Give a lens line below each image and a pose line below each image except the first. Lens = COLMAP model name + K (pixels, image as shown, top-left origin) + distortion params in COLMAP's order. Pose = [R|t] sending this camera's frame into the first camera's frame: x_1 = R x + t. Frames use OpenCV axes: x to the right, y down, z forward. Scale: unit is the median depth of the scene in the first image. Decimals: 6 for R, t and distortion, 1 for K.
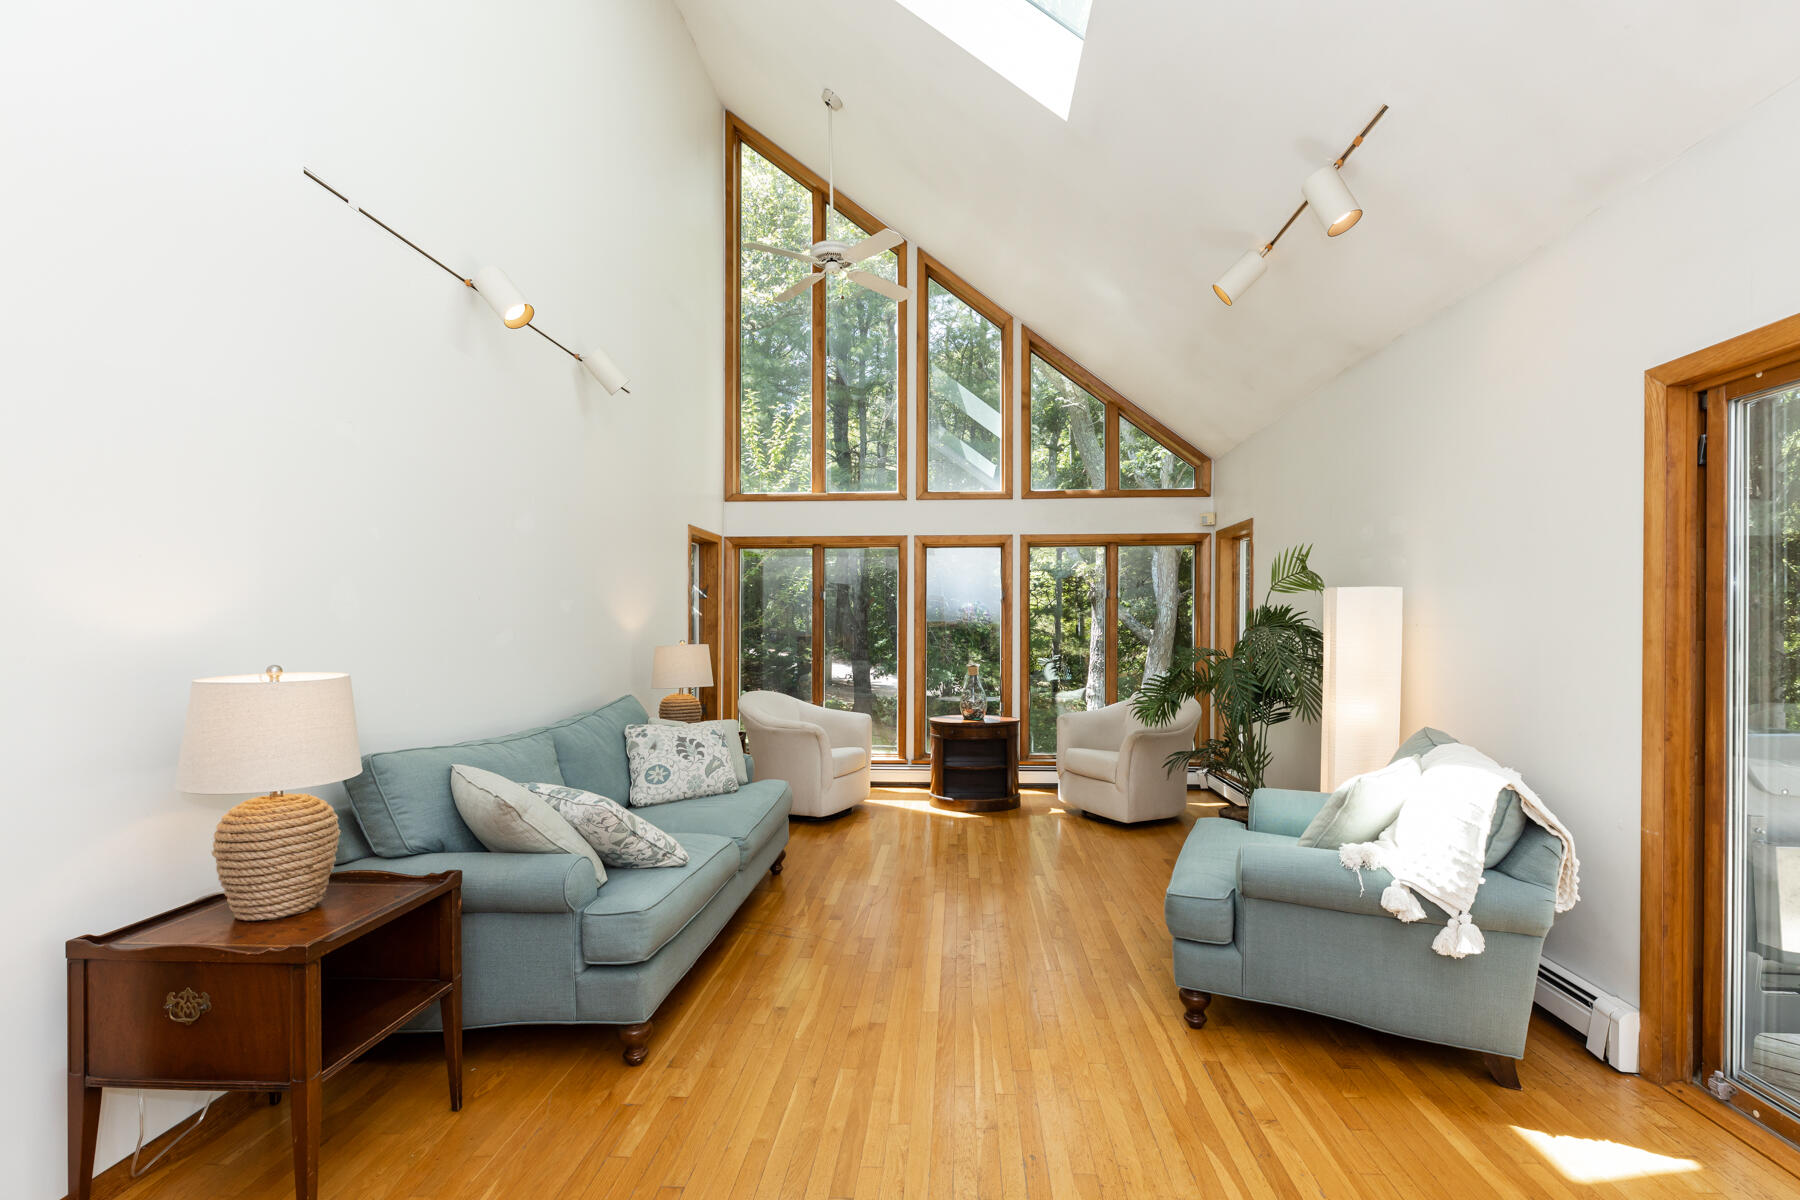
lens RADIAL K [[803.5, 0, 895.4], [0, 803.5, 615.8], [0, 0, 1]] dist [0.002413, -0.000315]
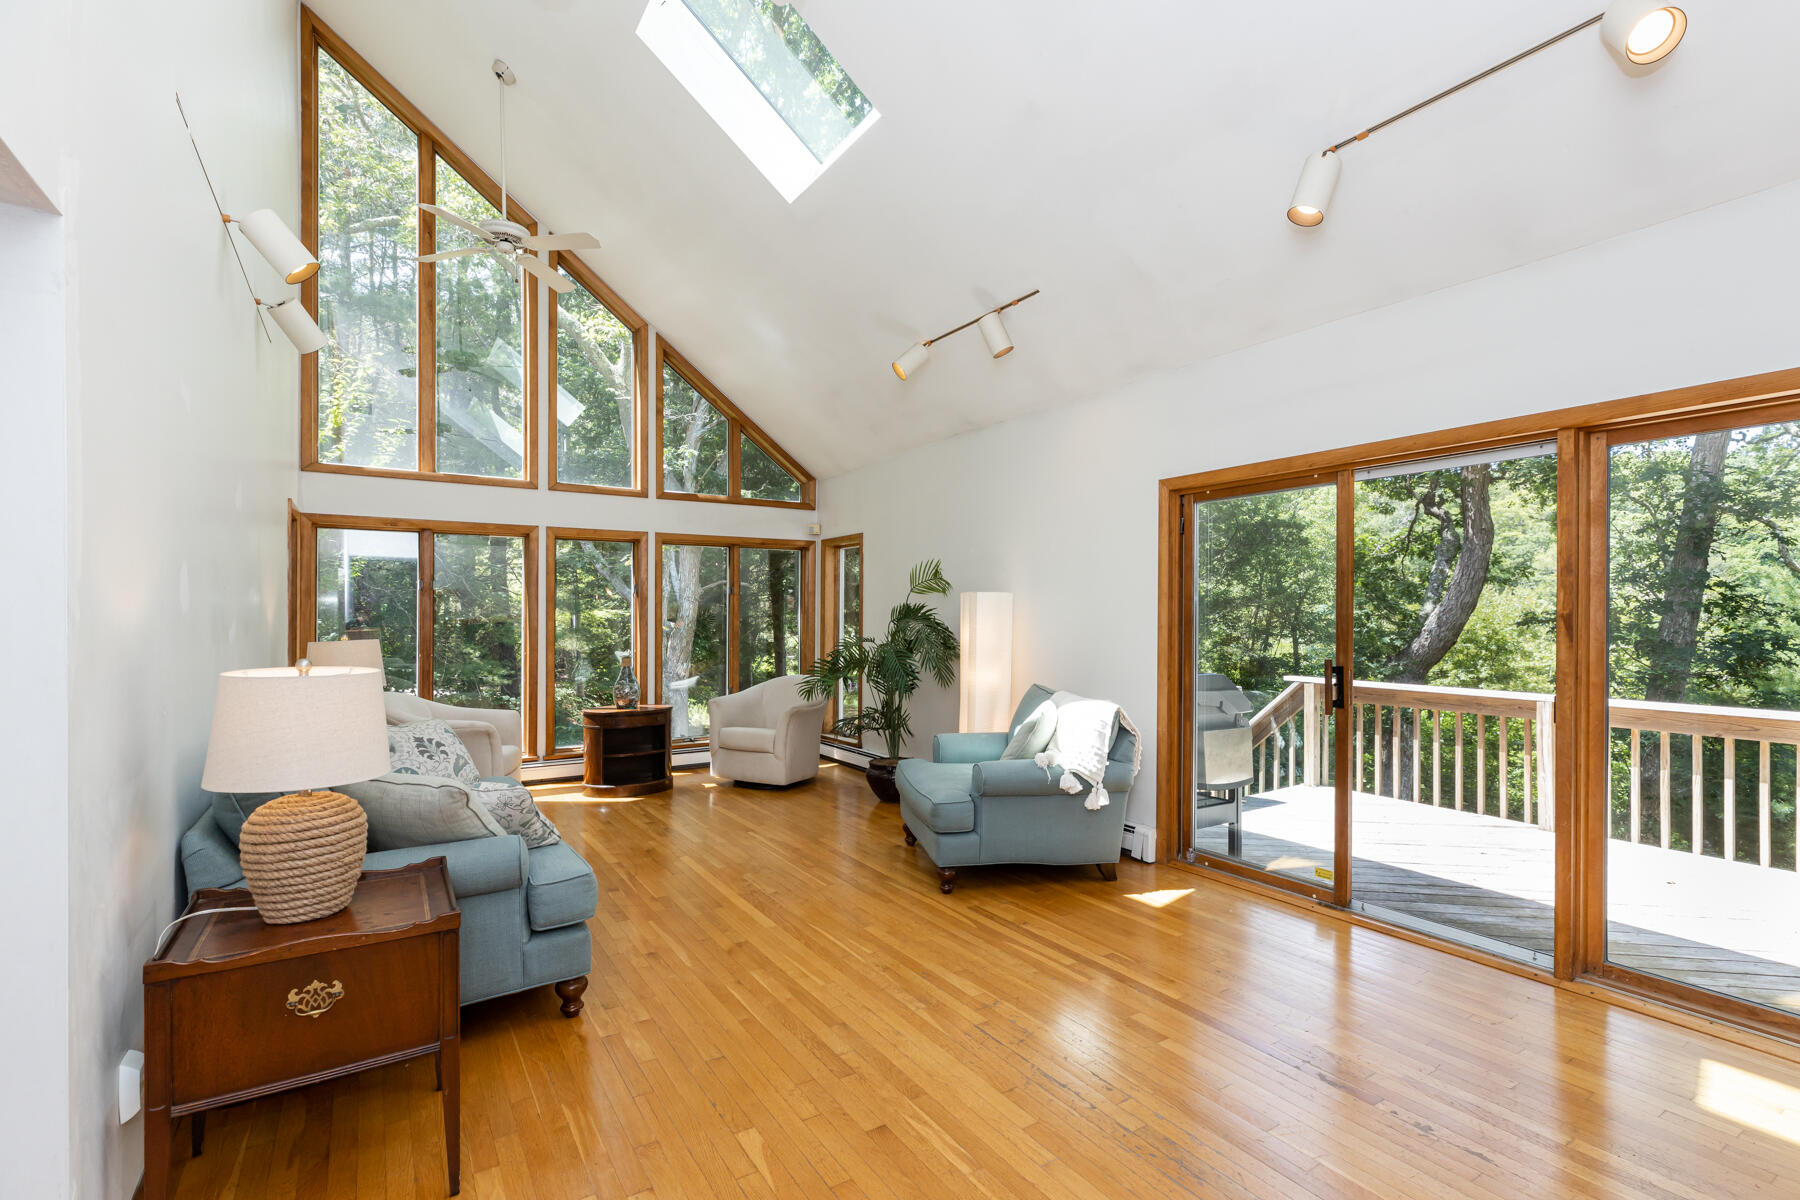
lens RADIAL K [[803.5, 0, 907.9], [0, 803.5, 606.6], [0, 0, 1]] dist [0.002413, -0.000315]
pose [[0.815324, 0.008728, 0.578940, -0.360152], [-0.006815, 0.999962, -0.005477, -0.000396], [-0.578965, 0.000519, 0.815352, -0.100354]]
